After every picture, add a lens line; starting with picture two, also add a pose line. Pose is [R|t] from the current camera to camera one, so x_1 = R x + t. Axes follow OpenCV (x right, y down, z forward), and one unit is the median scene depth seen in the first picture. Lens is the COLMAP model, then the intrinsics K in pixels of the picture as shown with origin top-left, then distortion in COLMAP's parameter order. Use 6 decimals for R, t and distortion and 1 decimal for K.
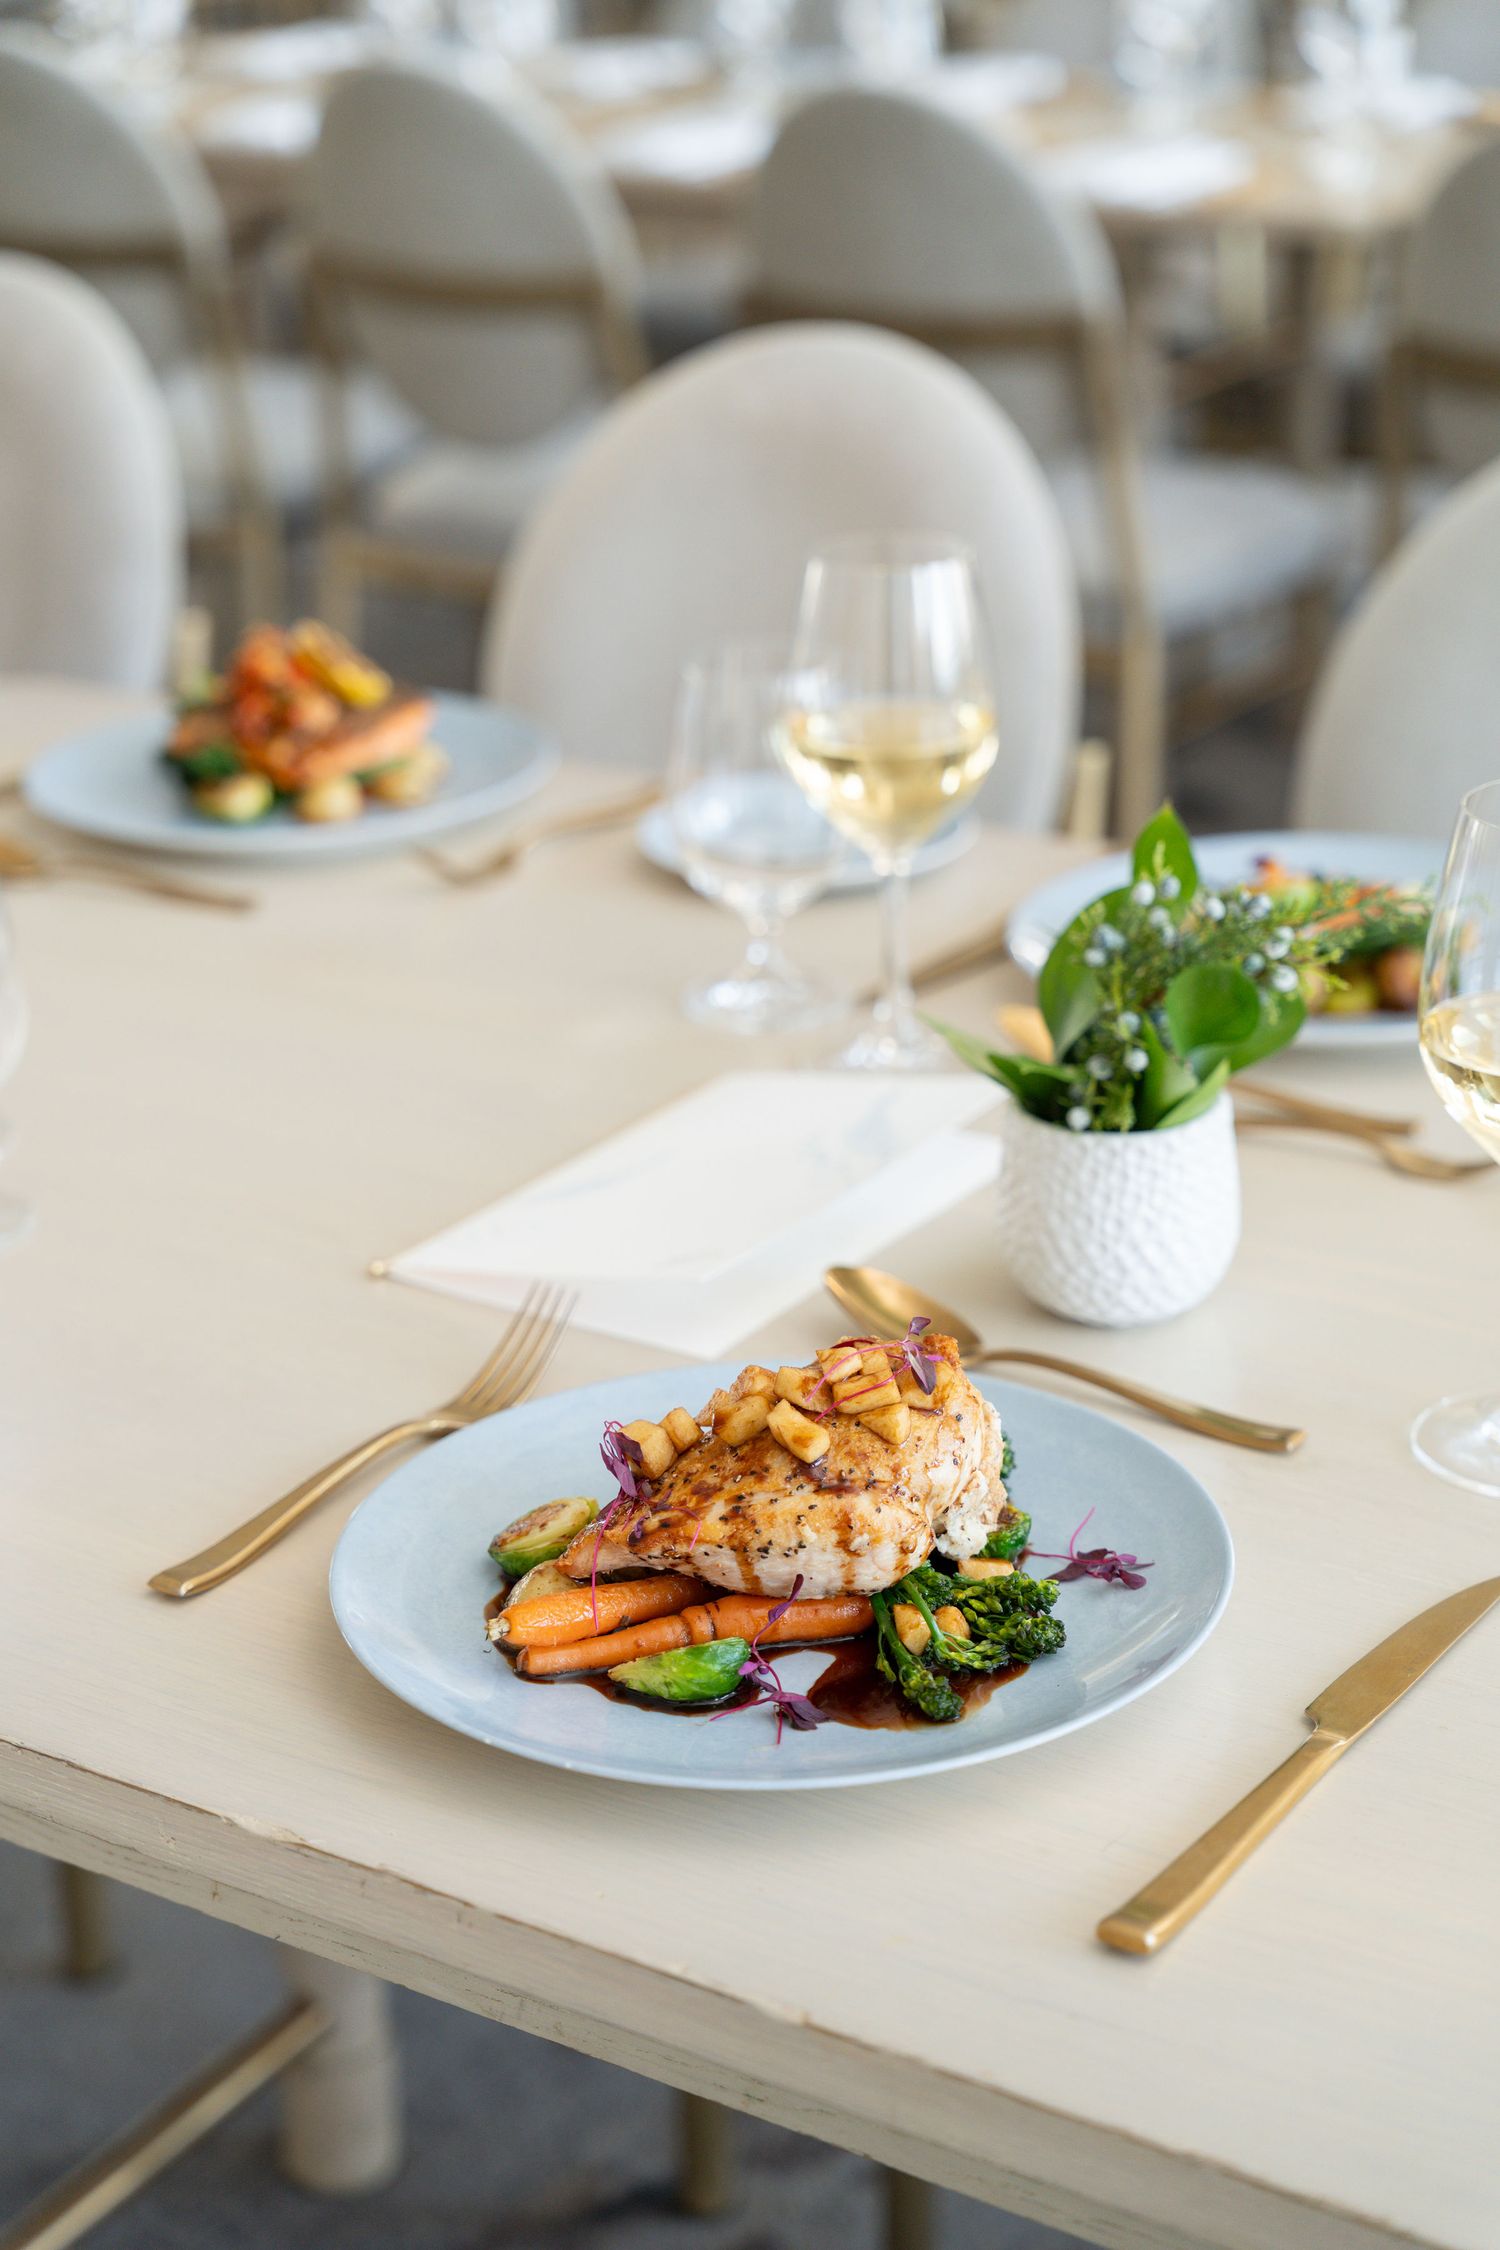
lens RADIAL K [[3737.0, 0, 785.8], [0, 3737.0, 1059.3], [0, 0, 1]] dist [-0.062261, 0.000000]
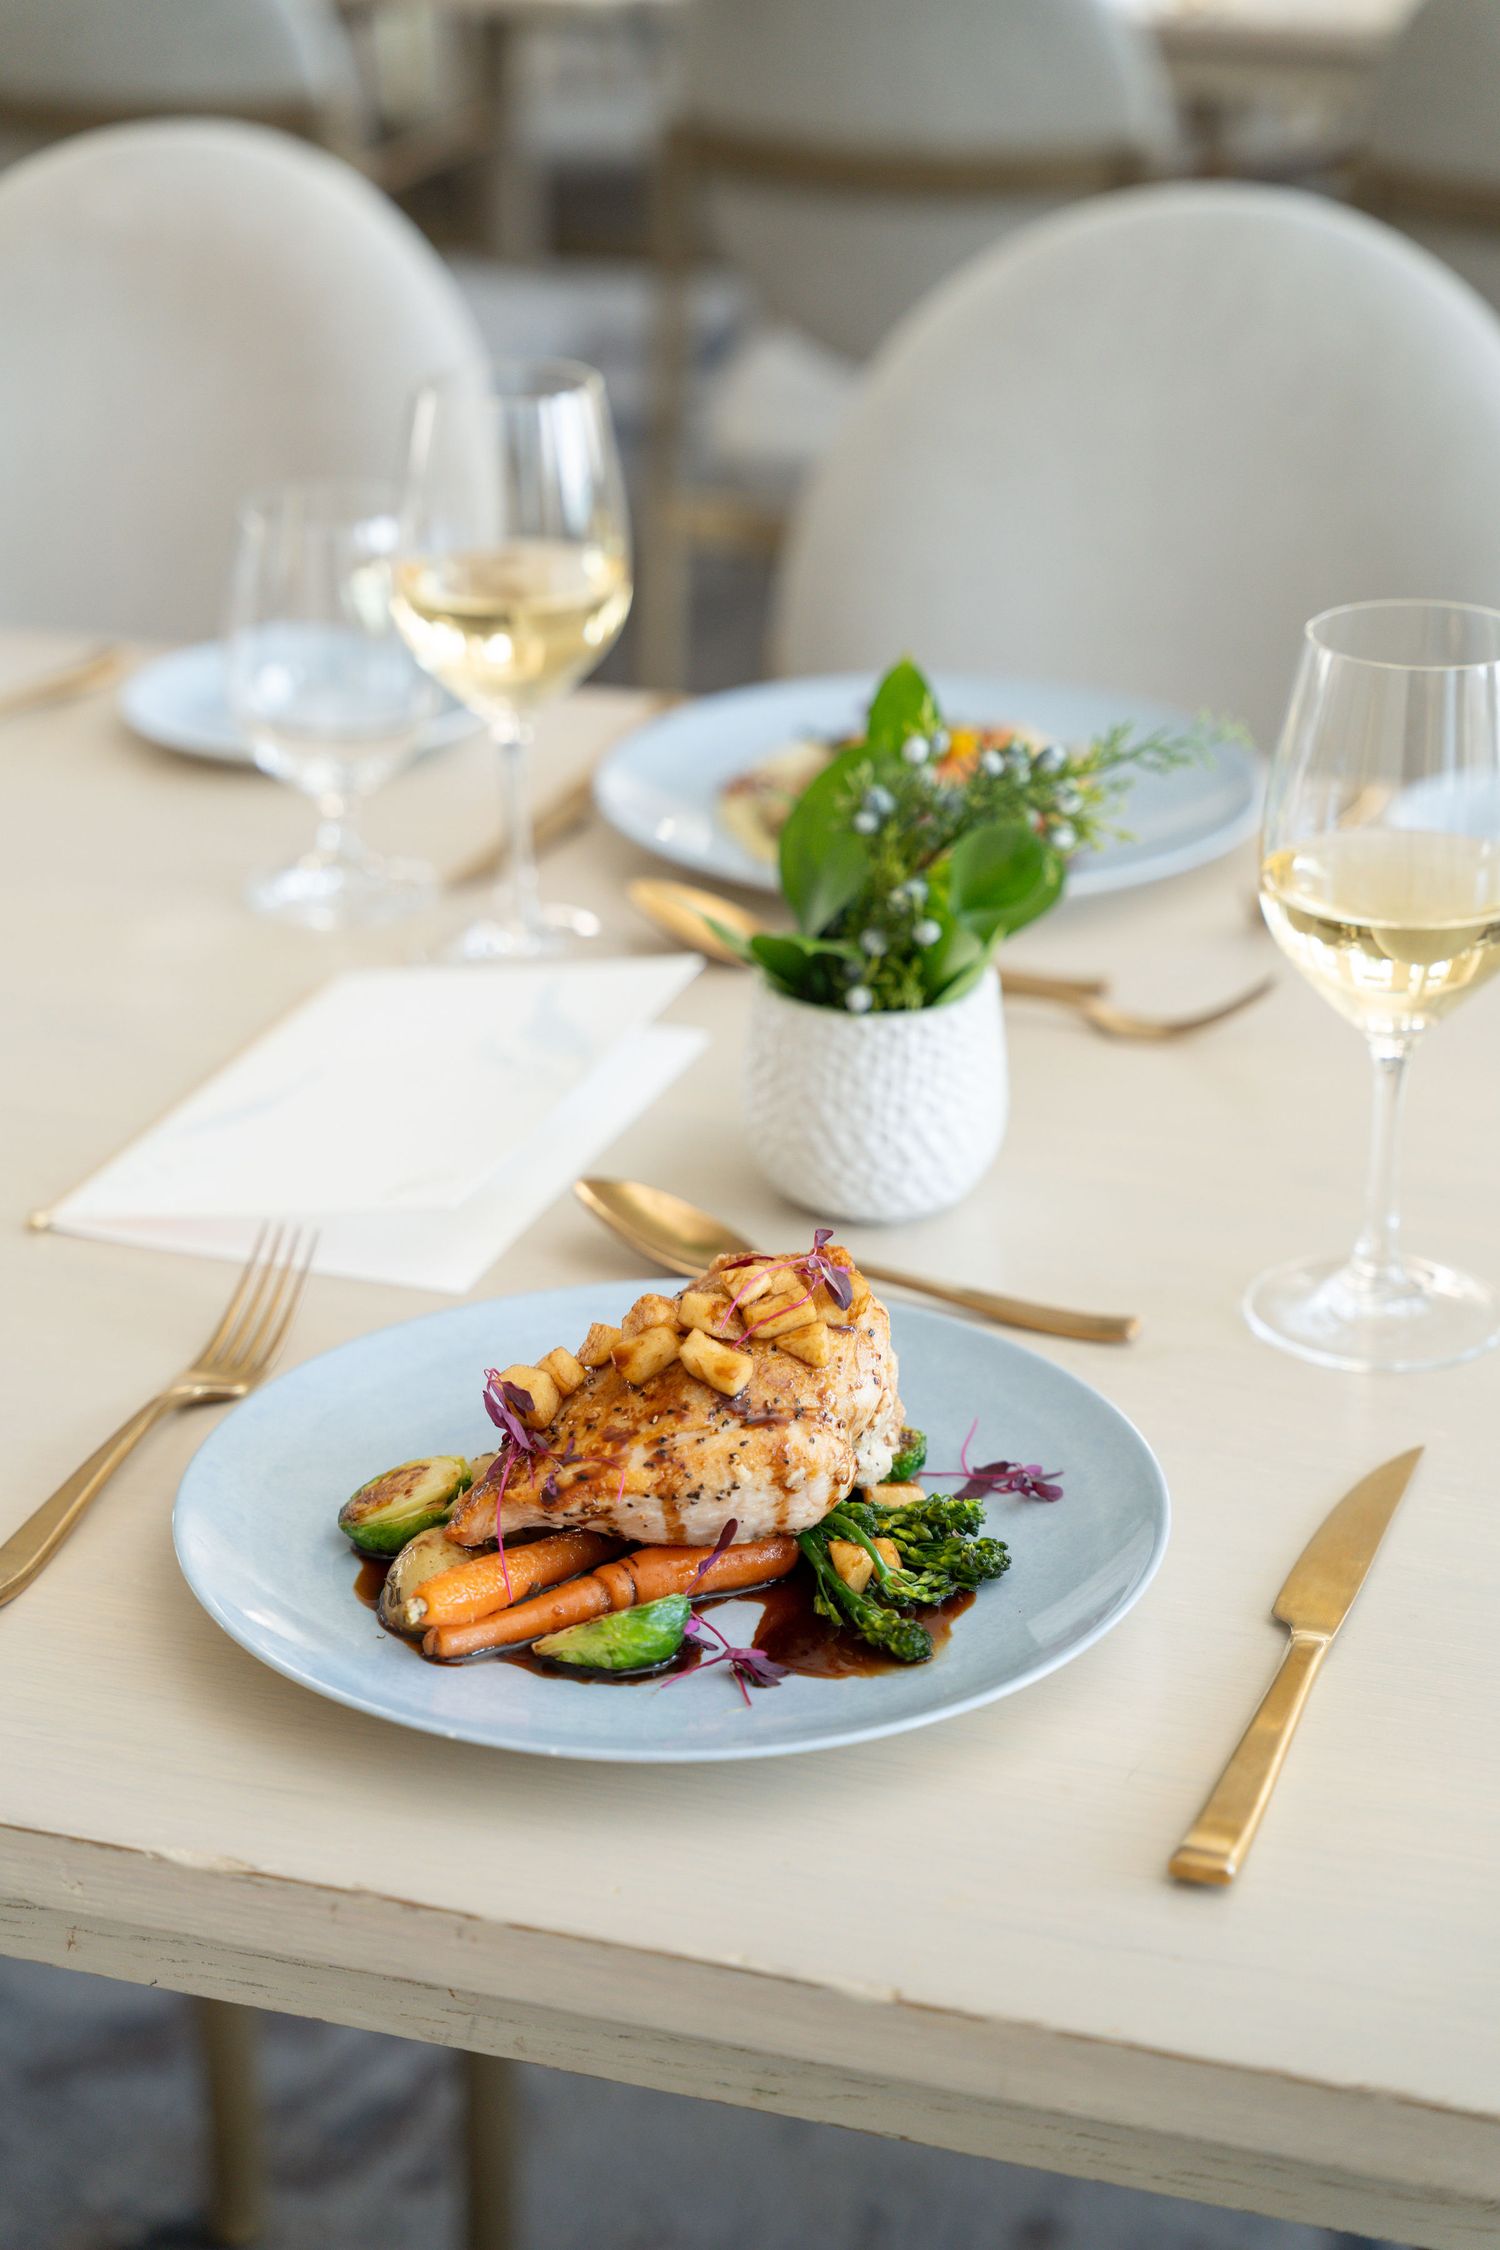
lens RADIAL K [[4146.3, 0, 804.8], [0, 4146.3, 1124.7], [0, 0, 1]] dist [-0.039085, 0.000000]
pose [[0.968655, -0.070194, 0.238287, -0.177311], [0.058692, 0.996758, 0.055035, -0.010118], [-0.241377, -0.039324, 0.969634, 0.016695]]
